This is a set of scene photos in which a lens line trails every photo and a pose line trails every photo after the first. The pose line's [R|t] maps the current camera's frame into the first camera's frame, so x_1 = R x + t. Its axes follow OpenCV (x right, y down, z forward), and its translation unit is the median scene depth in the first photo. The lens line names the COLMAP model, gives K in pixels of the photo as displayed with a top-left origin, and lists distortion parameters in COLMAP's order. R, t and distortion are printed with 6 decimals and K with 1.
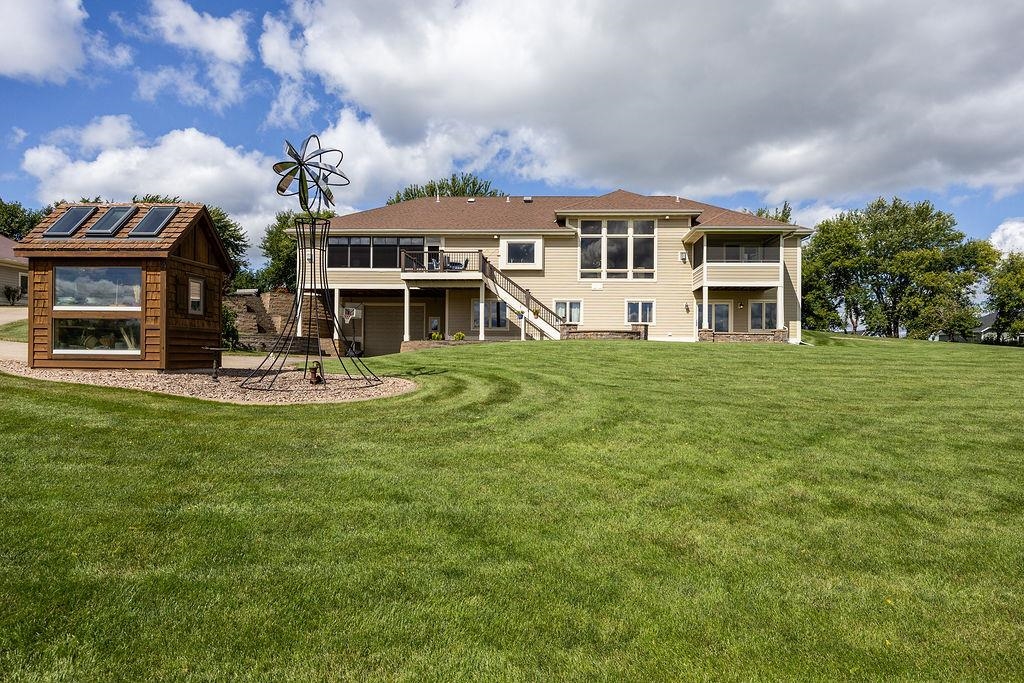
lens RADIAL K [[586.0, 0, 513.3], [0, 586.0, 346.9], [0, 0, 1]] dist [-0.001596, -0.000627]
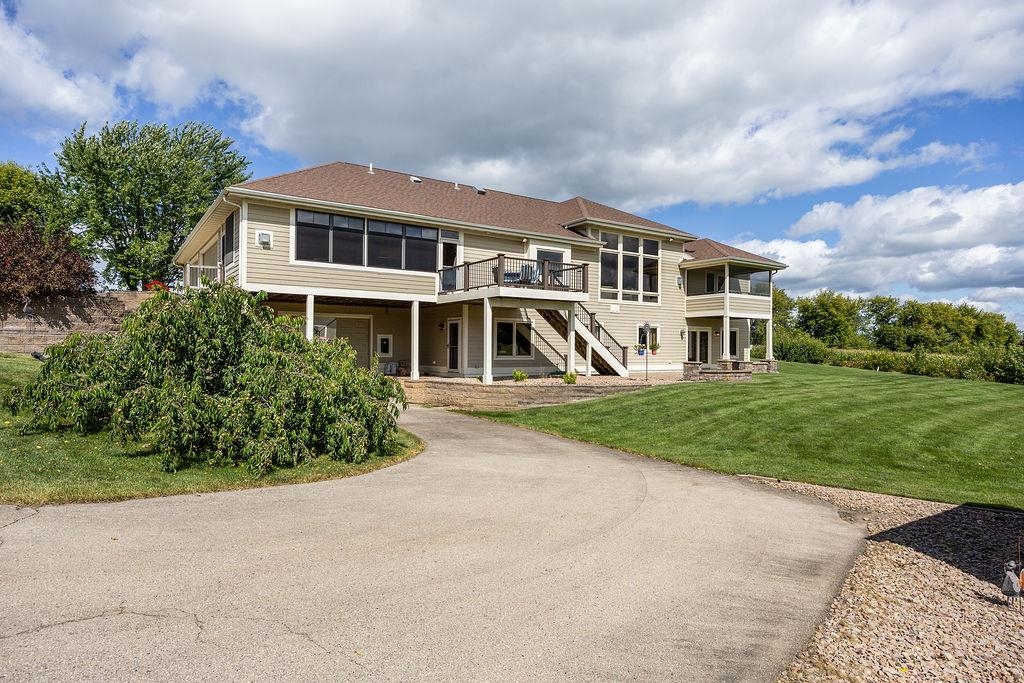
lens RADIAL K [[586.0, 0, 512.5], [0, 586.0, 340.8], [0, 0, 1]] dist [-0.001596, -0.000627]
pose [[0.807451, 0.007422, 0.589888, -0.504154], [-0.014801, 0.999861, 0.007680, -0.059031], [-0.589749, -0.014932, 0.807448, 0.374174]]
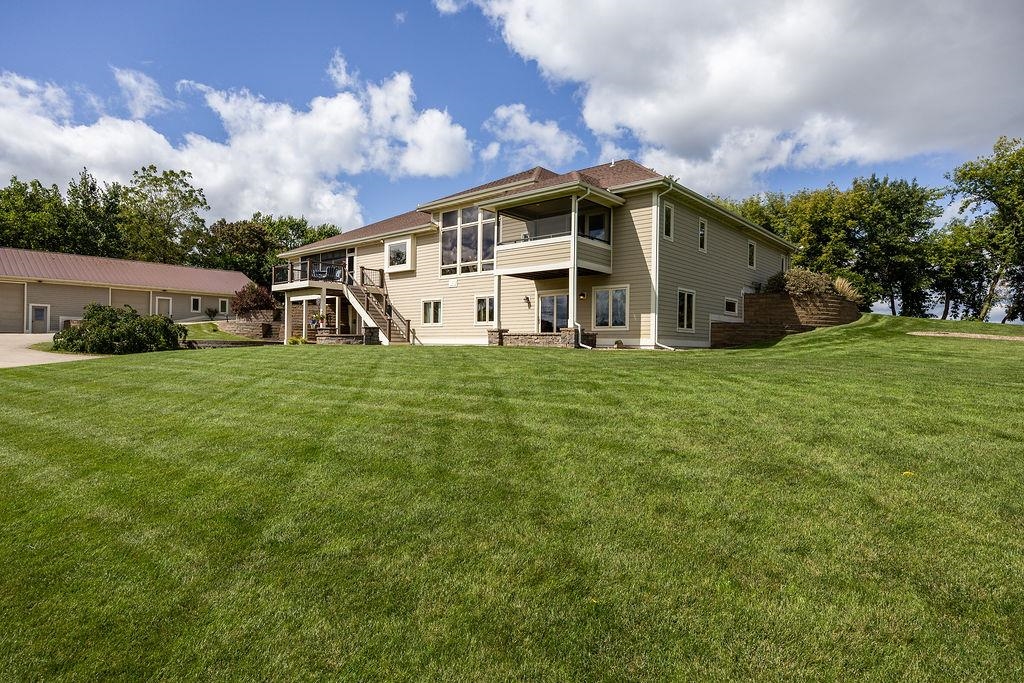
lens RADIAL K [[553.4, 0, 509.3], [0, 553.4, 343.4], [0, 0, 1]] dist [-0.002803, -0.000210]
pose [[0.774760, -0.001966, -0.632252, 0.754045], [0.014496, 0.999788, 0.014654, -0.020883], [0.632089, -0.020518, 0.774624, 0.385465]]
